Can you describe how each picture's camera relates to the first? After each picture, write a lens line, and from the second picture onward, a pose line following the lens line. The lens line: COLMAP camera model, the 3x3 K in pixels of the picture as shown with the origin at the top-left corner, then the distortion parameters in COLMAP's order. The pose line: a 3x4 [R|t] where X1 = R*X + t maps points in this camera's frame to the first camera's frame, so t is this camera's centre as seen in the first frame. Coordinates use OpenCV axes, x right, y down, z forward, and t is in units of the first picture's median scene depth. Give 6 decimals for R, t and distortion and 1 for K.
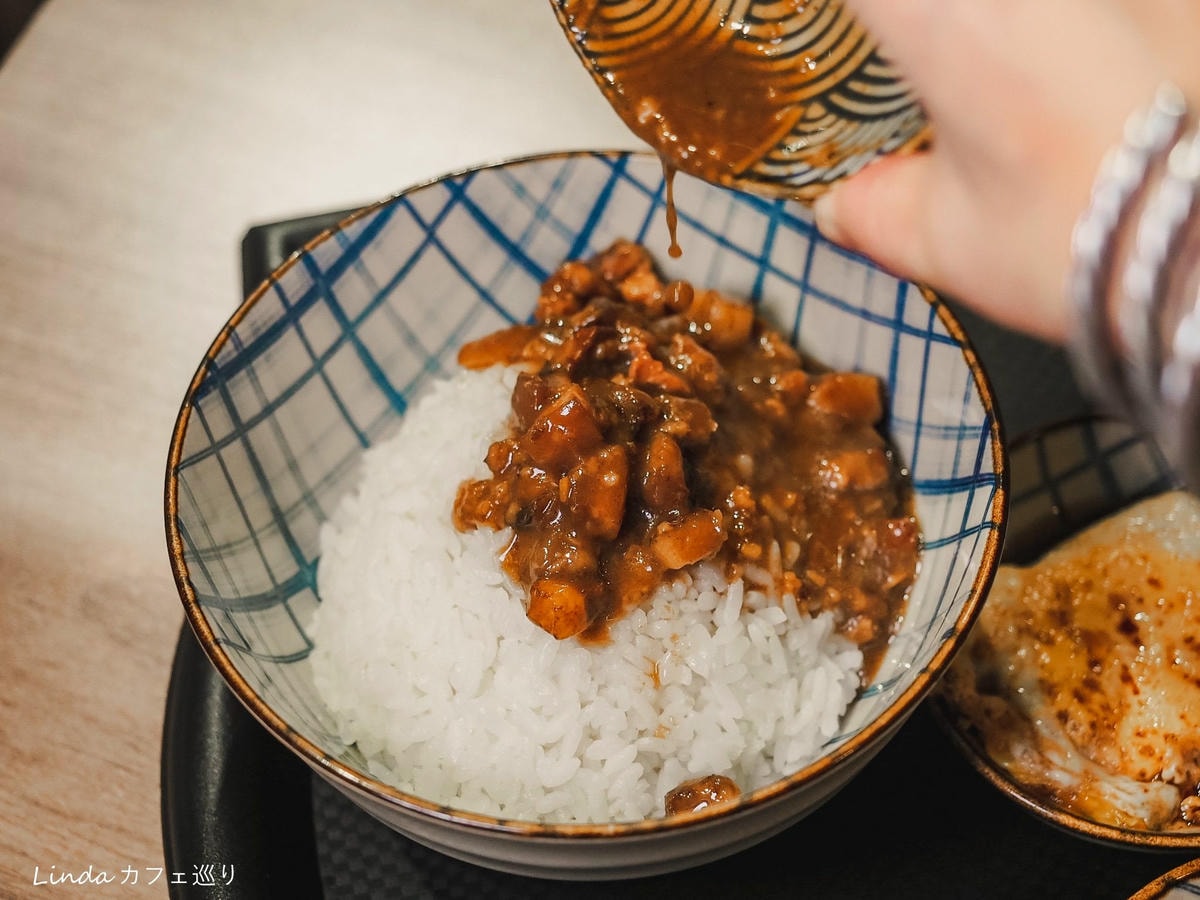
lens RADIAL K [[2803.3, 0, 603.9], [0, 2803.3, 447.0], [0, 0, 1]] dist [0.001517, 0.000000]
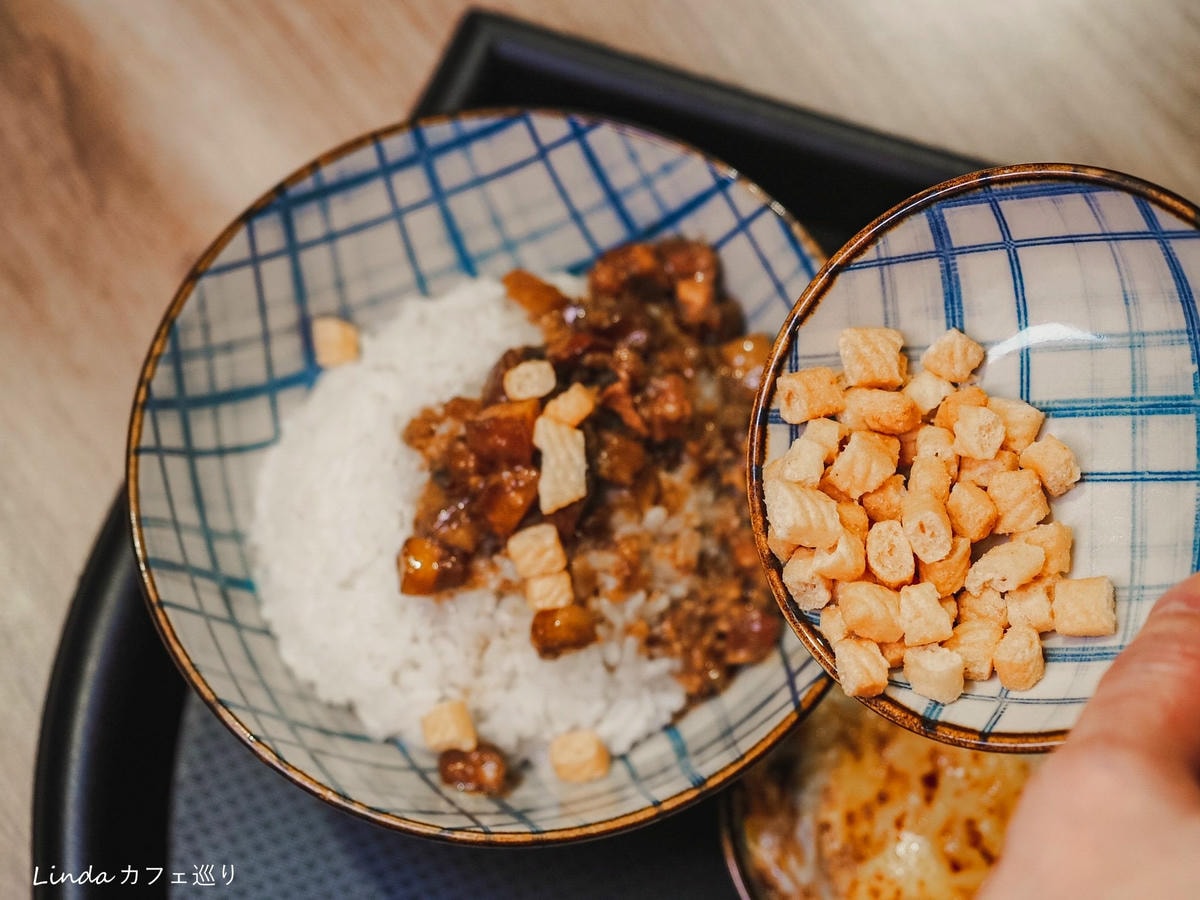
lens RADIAL K [[2175.3, 0, 600.6], [0, 2175.3, 448.4], [0, 0, 1]] dist [0.024598, 0.000000]
pose [[0.863921, 0.491671, -0.109089, 0.107745], [-0.435536, 0.838142, 0.328370, -0.275127], [0.252882, -0.236173, 0.938228, 0.208382]]
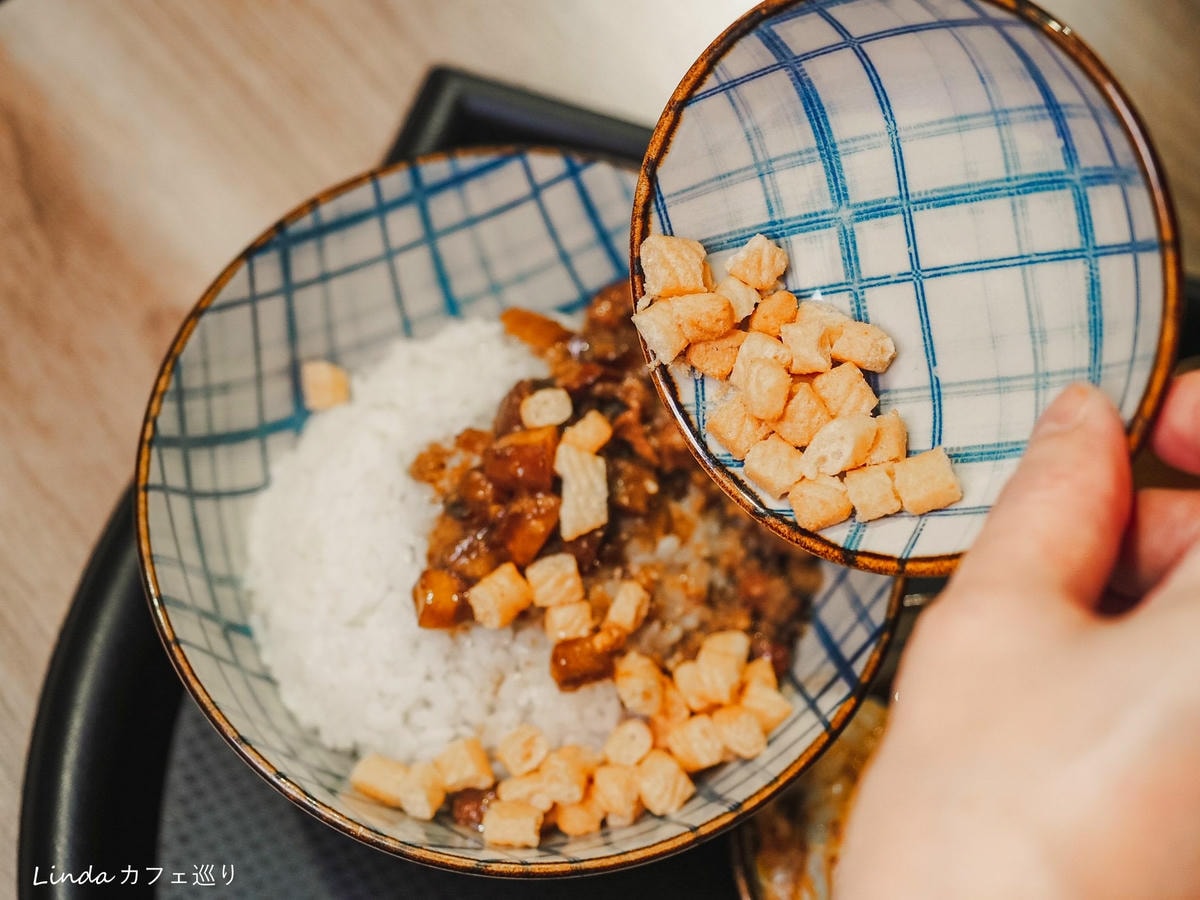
lens RADIAL K [[2175.3, 0, 575.9], [0, 2175.3, 418.0], [0, 0, 1]] dist [0.024598, 0.000000]
pose [[0.881309, 0.467025, -0.071991, 0.054600], [-0.442016, 0.868623, 0.223866, -0.202685], [0.167084, -0.165474, 0.971957, 0.184307]]
